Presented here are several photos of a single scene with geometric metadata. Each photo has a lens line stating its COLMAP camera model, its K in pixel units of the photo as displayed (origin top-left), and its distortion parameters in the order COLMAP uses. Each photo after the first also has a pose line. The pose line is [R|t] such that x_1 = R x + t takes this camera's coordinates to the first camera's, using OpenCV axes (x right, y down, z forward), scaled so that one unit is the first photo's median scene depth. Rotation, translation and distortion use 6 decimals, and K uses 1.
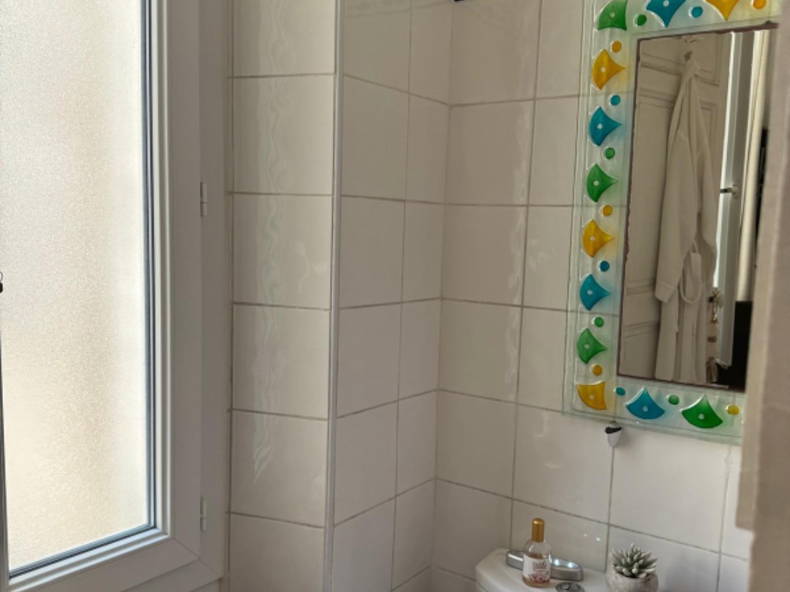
lens RADIAL K [[735.1, 0, 395.5], [0, 735.1, 320.6], [0, 0, 1]] dist [0.129154, -0.277330]
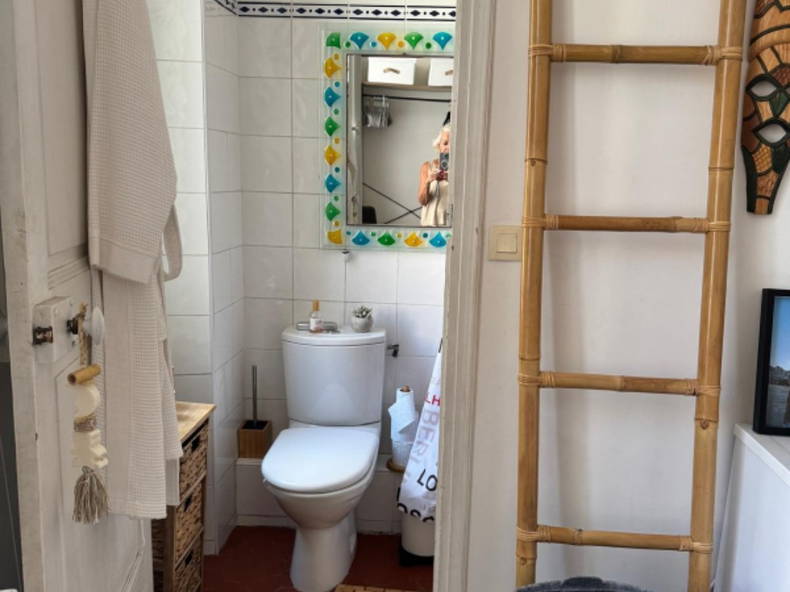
lens RADIAL K [[735.1, 0, 395.5], [0, 735.1, 320.6], [0, 0, 1]] dist [0.129154, -0.277330]
pose [[0.858900, -0.109678, 0.500262, -0.619908], [0.063655, 0.992087, 0.108216, 0.124066], [-0.508173, -0.061103, 0.859085, -0.806866]]
